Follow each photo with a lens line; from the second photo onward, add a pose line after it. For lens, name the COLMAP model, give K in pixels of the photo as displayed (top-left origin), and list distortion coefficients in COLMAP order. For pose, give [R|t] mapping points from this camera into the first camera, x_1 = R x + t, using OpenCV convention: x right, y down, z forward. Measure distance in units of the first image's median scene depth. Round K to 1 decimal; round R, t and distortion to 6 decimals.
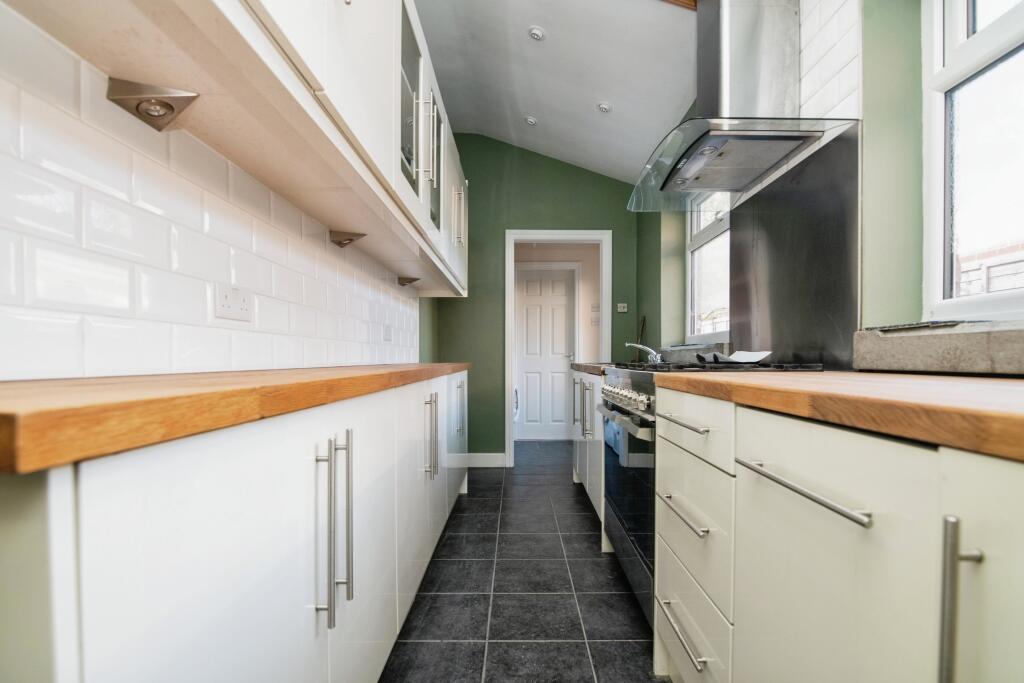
lens RADIAL K [[489.9, 0, 514.2], [0, 489.9, 372.0], [0, 0, 1]] dist [-0.019046, 0.000388]
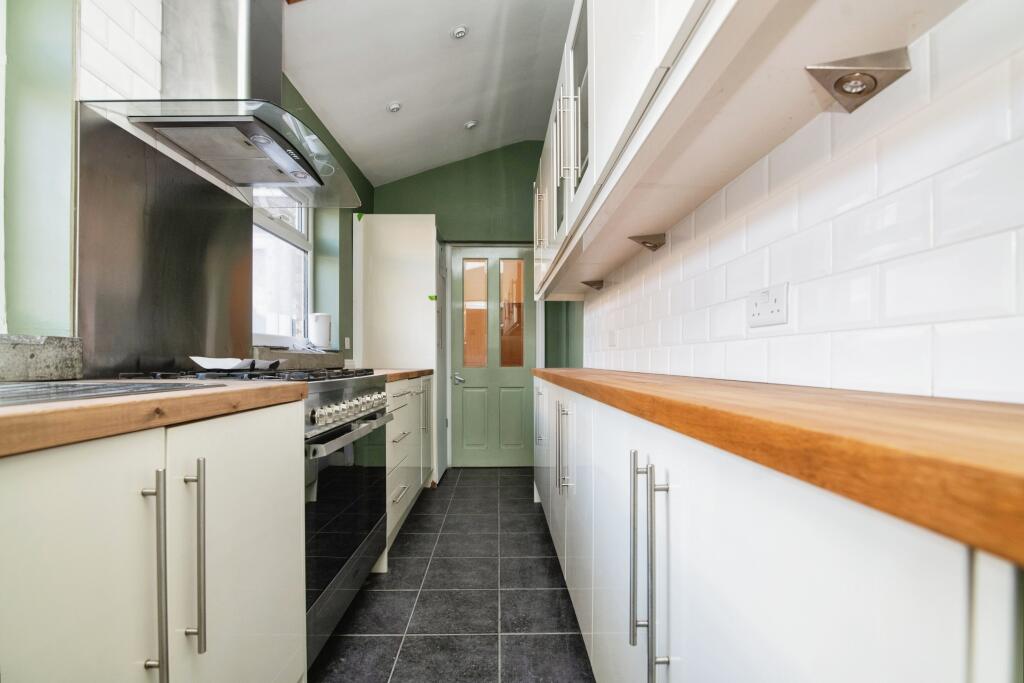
lens RADIAL K [[478.2, 0, 511.5], [0, 478.2, 357.2], [0, 0, 1]] dist [-0.019558, 0.000024]
pose [[-0.999423, -0.000651, -0.033956, -0.039752], [-0.001202, 0.999868, 0.016200, -0.059326], [0.033941, 0.016232, -0.999292, 1.933514]]
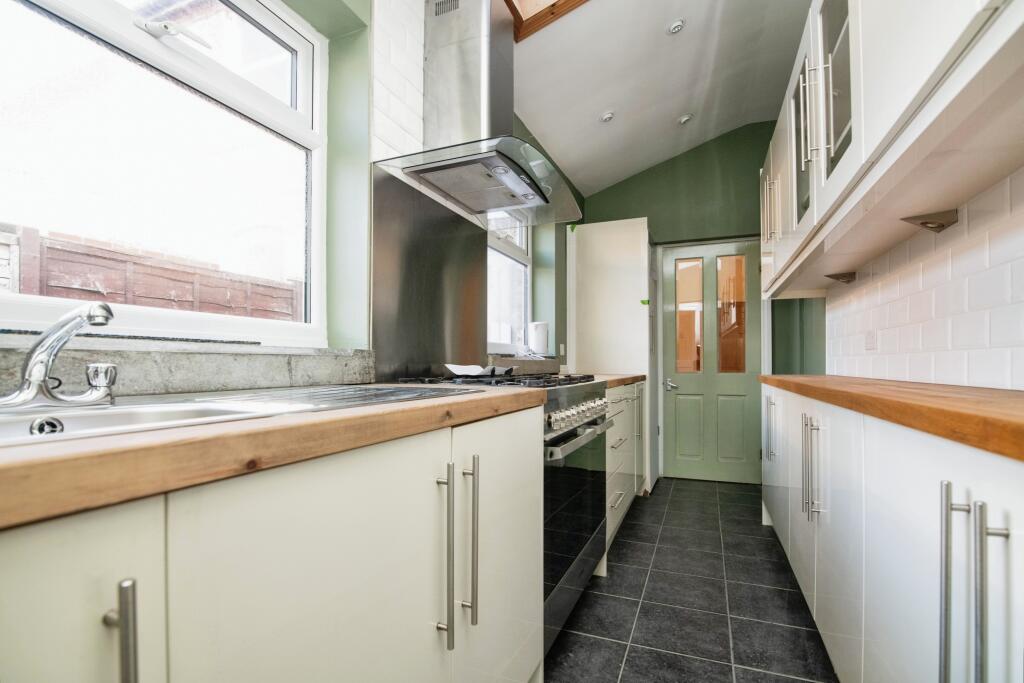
lens RADIAL K [[479.9, 0, 513.7], [0, 479.9, 355.8], [0, 0, 1]] dist [-0.021182, -0.000391]
pose [[-0.930276, 0.007731, 0.366780, 0.000673], [0.009348, 0.999953, 0.002634, -0.064566], [-0.366742, 0.005879, -0.930304, 1.946187]]
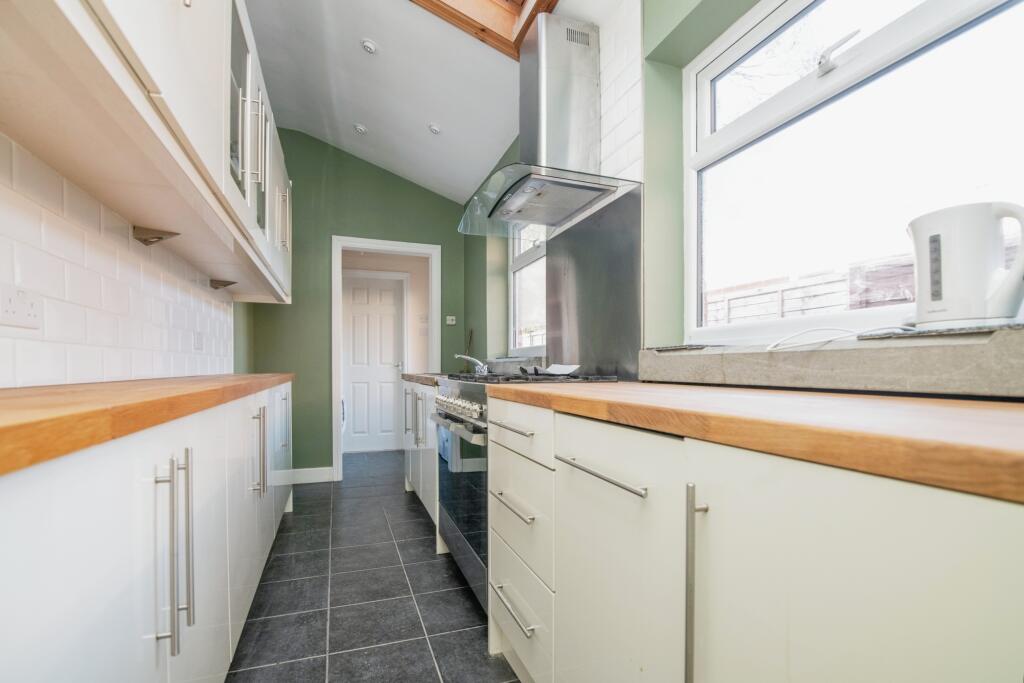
lens RADIAL K [[489.9, 0, 514.2], [0, 489.9, 372.0], [0, 0, 1]] dist [-0.019046, 0.000388]
pose [[0.937752, 0.000559, 0.347306, -0.037302], [0.005446, 0.999852, -0.016314, -0.007117], [-0.347264, 0.017190, 0.937610, -0.065523]]
